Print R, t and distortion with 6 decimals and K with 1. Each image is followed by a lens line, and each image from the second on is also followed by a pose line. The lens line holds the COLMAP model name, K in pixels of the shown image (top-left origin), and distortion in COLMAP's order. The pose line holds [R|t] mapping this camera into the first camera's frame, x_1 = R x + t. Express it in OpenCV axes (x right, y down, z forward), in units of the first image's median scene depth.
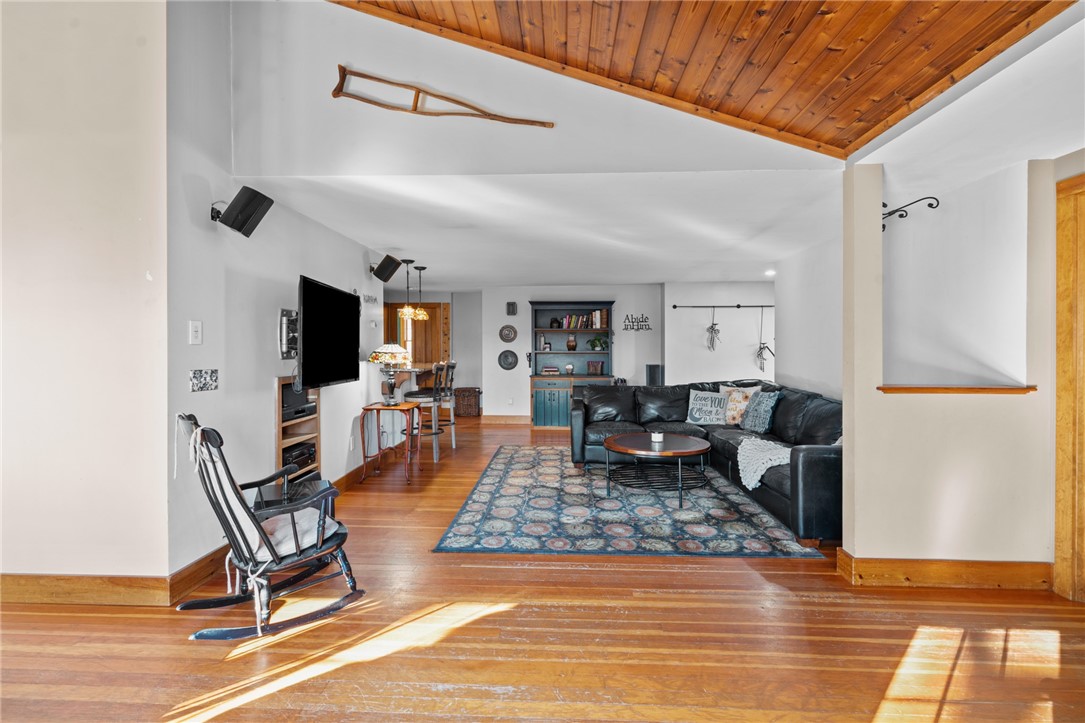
lens RADIAL K [[517.3, 0, 540.8], [0, 517.3, 349.5], [0, 0, 1]] dist [0.002862, 0.000846]
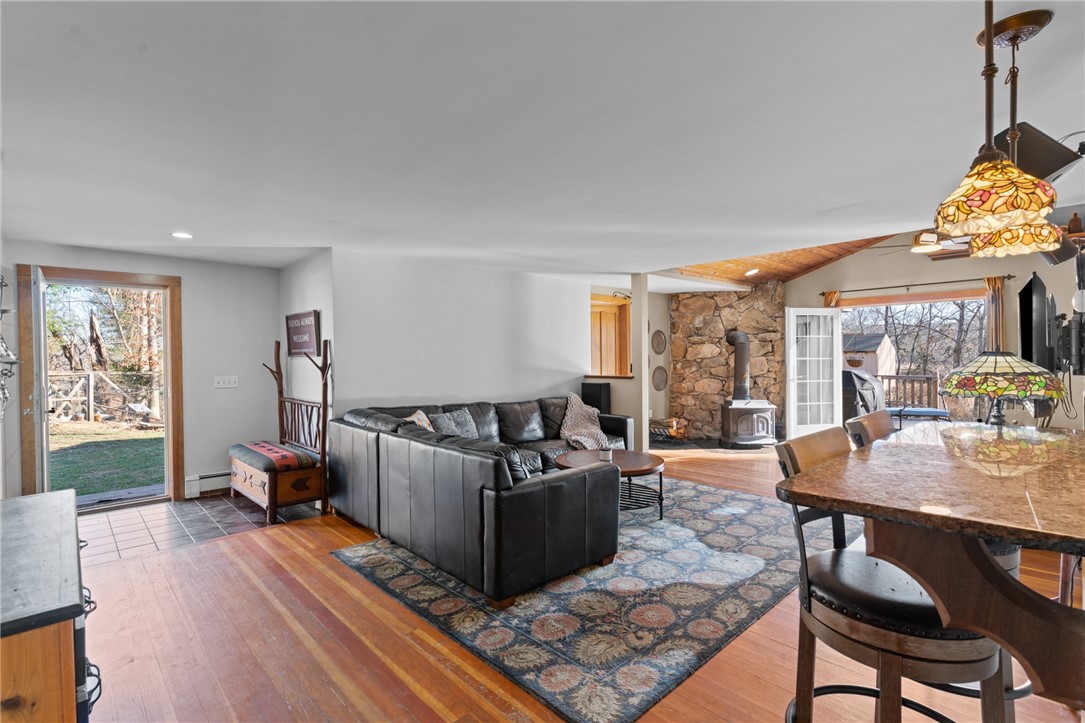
lens RADIAL K [[512.3, 0, 542.2], [0, 512.3, 359.2], [0, 0, 1]] dist [0.002103, 0.000665]
pose [[-0.722544, 0.003087, 0.691318, -0.378481], [0.016441, 0.999784, 0.012719, -0.023527], [-0.691130, 0.020556, -0.722438, 1.932644]]
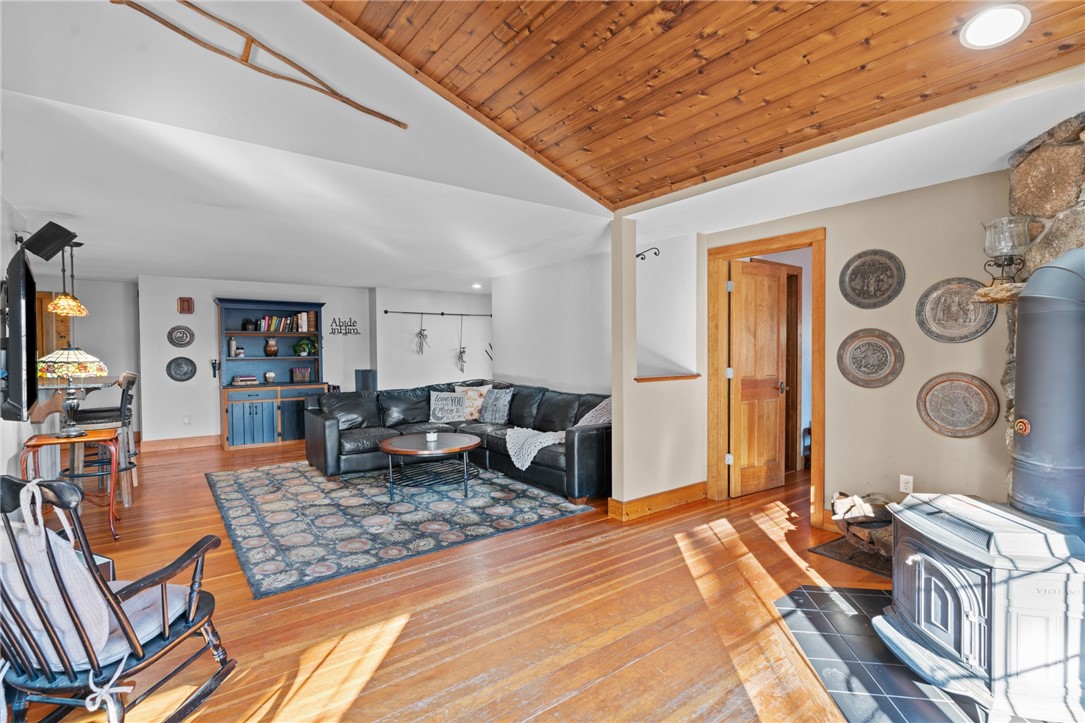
lens RADIAL K [[512.3, 0, 542.2], [0, 512.3, 359.2], [0, 0, 1]] dist [0.002103, 0.000665]
pose [[0.769327, -0.016837, 0.638633, -0.291958], [0.010457, 0.999851, 0.013763, -0.000984], [-0.638769, -0.003910, 0.769389, 0.058114]]
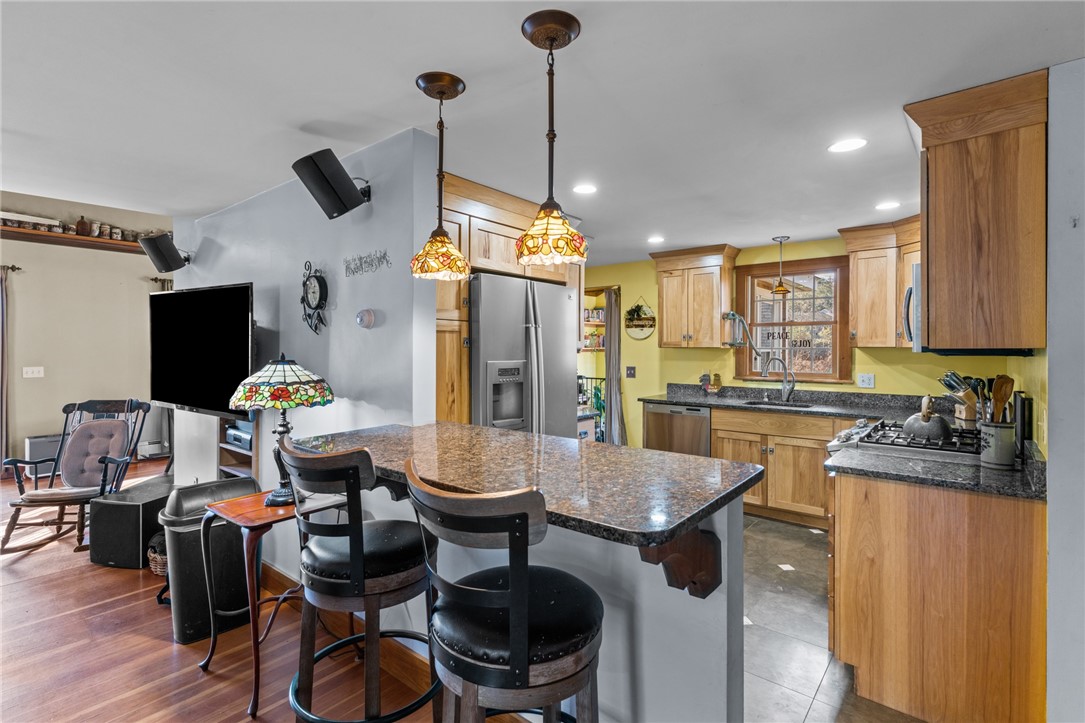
lens RADIAL K [[513.3, 0, 541.9], [0, 513.3, 349.7], [0, 0, 1]] dist [0.000472, 0.000104]
pose [[-0.596043, 0.002058, -0.802950, -0.078460], [-0.006661, 0.999950, 0.007507, -0.034093], [0.802925, 0.009823, -0.596000, 1.757091]]
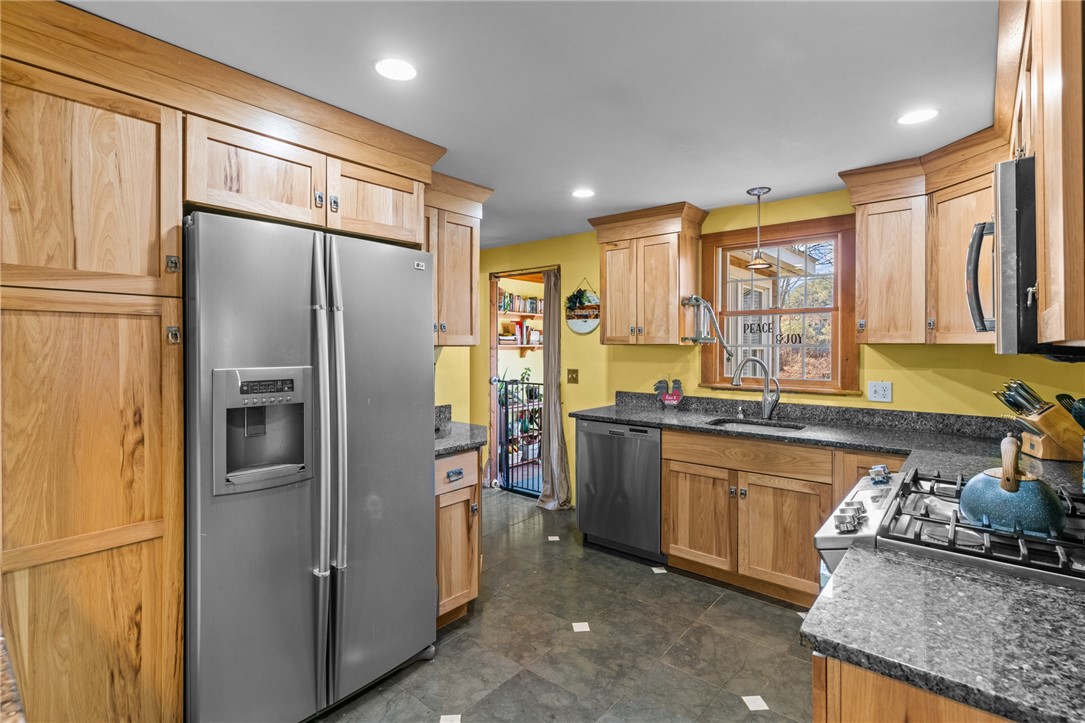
lens RADIAL K [[516.3, 0, 541.4], [0, 516.3, 344.2], [0, 0, 1]] dist [0.001423, 0.000570]
pose [[-0.599023, -0.001255, -0.800731, -0.417323], [-0.005963, 0.999978, 0.002893, -0.034149], [0.800710, 0.006507, -0.599017, 1.720786]]
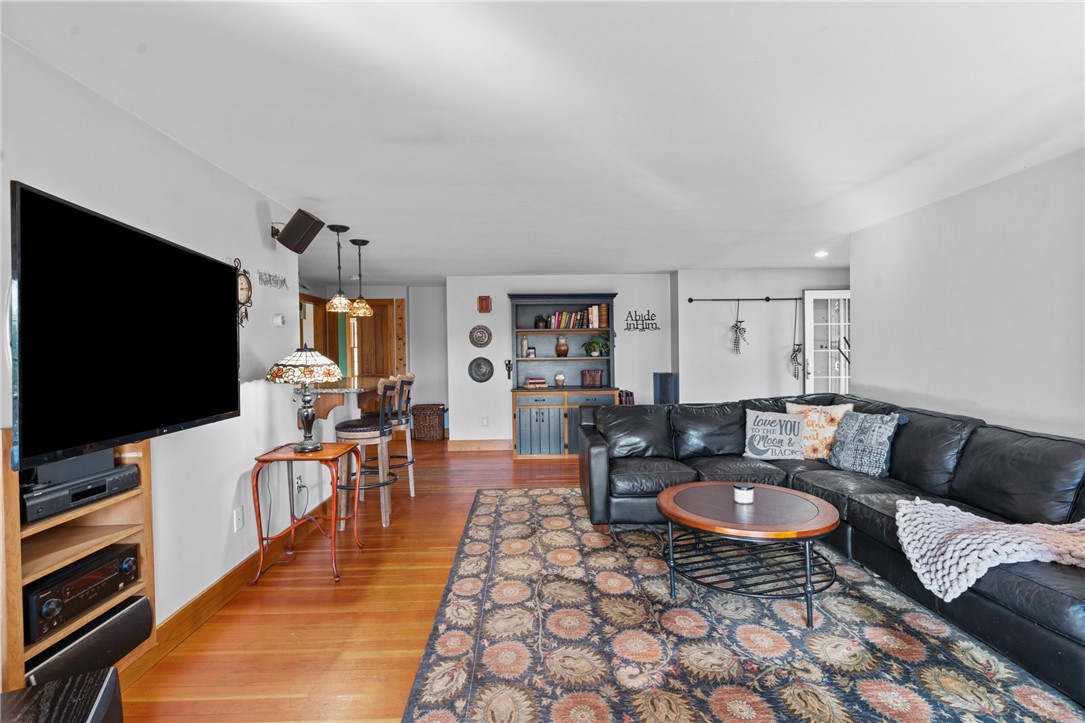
lens RADIAL K [[512.3, 0, 542.2], [0, 512.3, 359.2], [0, 0, 1]] dist [0.002103, 0.000665]
pose [[0.996502, -0.013960, 0.082392, -0.071448], [0.013253, 0.999871, 0.009116, -0.003403], [-0.082508, -0.007992, 0.996558, 0.446255]]
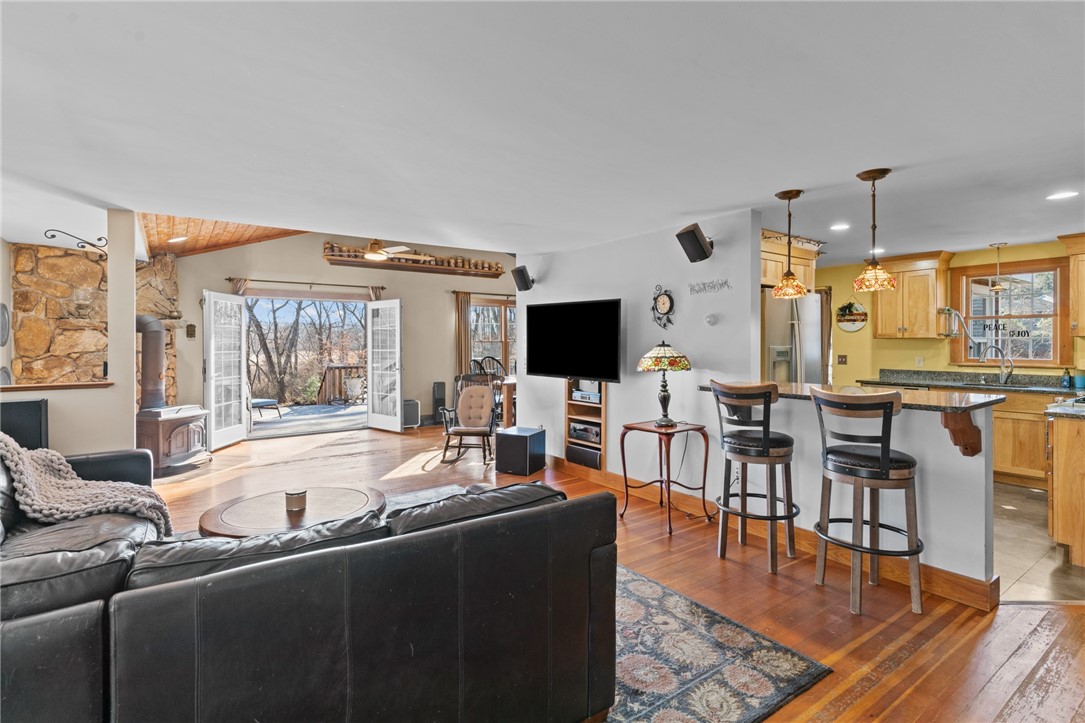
lens RADIAL K [[519.2, 0, 540.3], [0, 519.2, 342.7], [0, 0, 1]] dist [0.001516, -0.000082]
pose [[-0.786794, 0.000809, -0.617216, 0.414494], [-0.002023, 0.999990, 0.003891, -0.023541], [0.617213, 0.004310, -0.786784, 1.825222]]
